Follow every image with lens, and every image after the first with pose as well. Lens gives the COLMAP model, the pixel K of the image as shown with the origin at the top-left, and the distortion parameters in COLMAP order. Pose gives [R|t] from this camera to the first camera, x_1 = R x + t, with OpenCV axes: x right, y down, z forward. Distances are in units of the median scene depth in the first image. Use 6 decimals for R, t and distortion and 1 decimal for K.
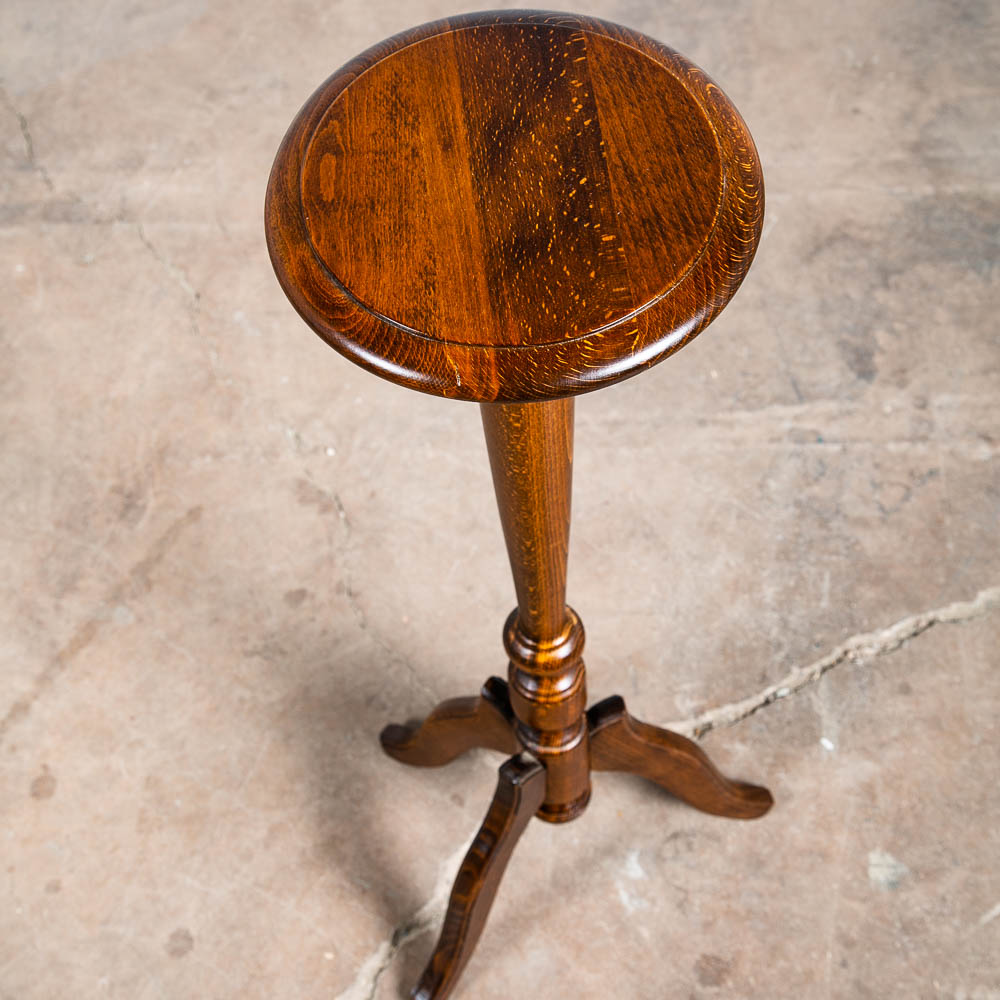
lens RADIAL K [[1873.5, 0, 510.2], [0, 1873.5, 455.9], [0, 0, 1]] dist [0.112419, 0.000000]
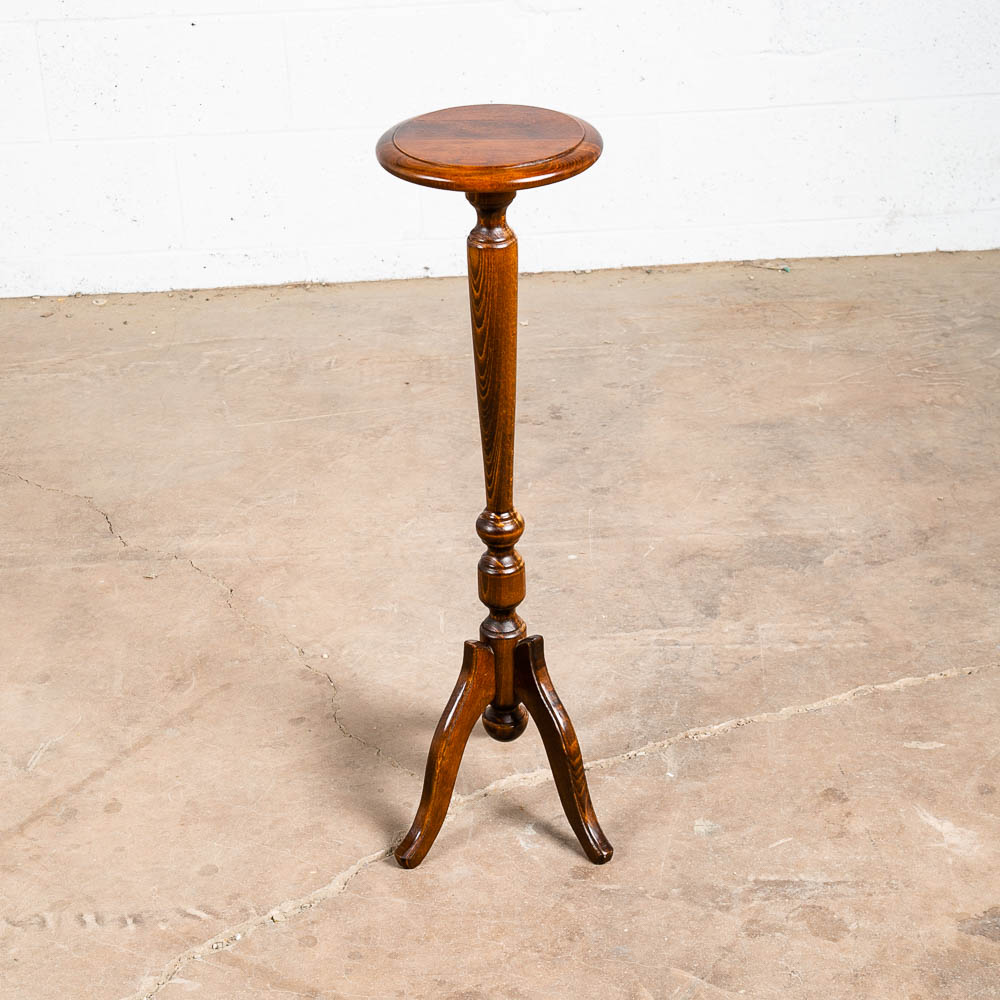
lens RADIAL K [[2442.9, 0, 502.6], [0, 2442.9, 462.9], [0, 0, 1]] dist [0.186226, 0.000000]
pose [[0.999913, 0.005172, -0.012140, 0.058969], [-0.010496, 0.869276, -0.494215, 0.799042], [0.007997, 0.494299, 0.869255, -0.667079]]
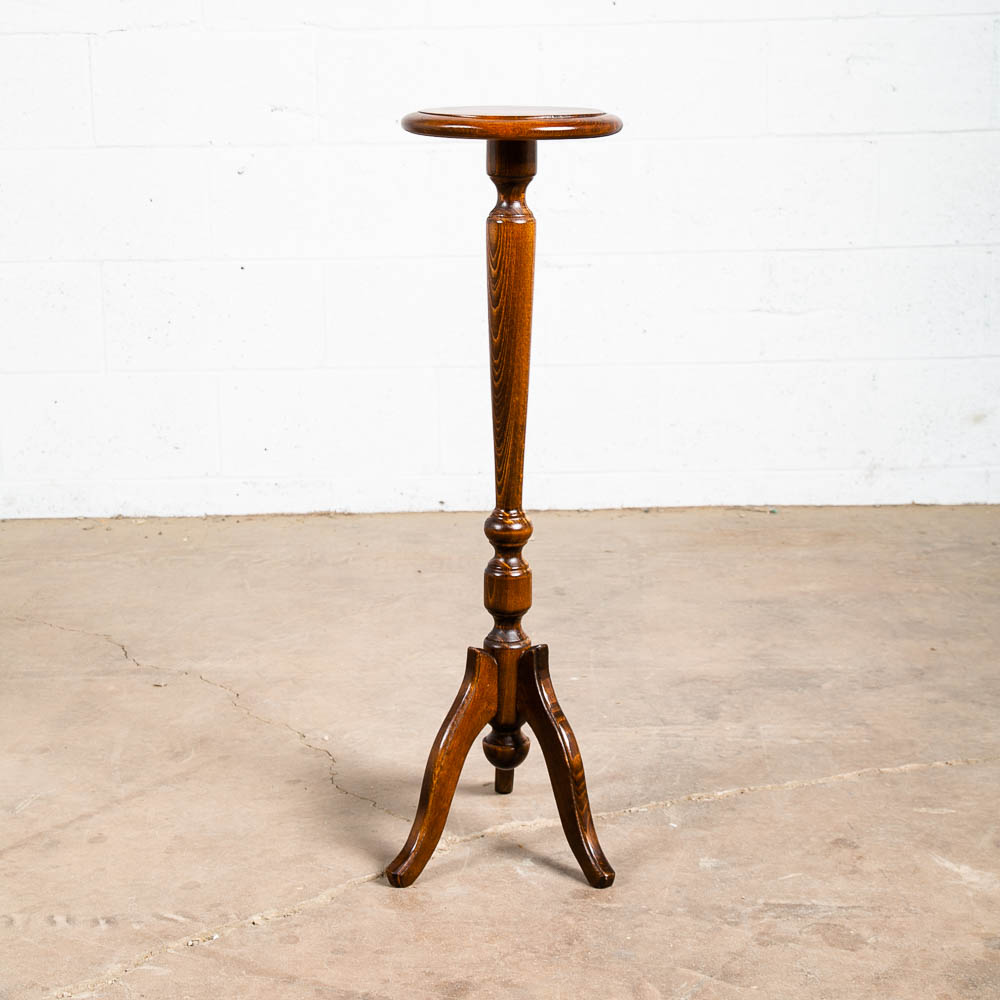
lens RADIAL K [[2054.3, 0, 498.8], [0, 2054.3, 455.1], [0, 0, 1]] dist [0.143235, 0.000000]
pose [[0.999116, 0.036826, -0.020258, 0.057142], [-0.040617, 0.722069, -0.690628, 0.930891], [-0.010806, 0.690841, 0.722926, -0.254154]]
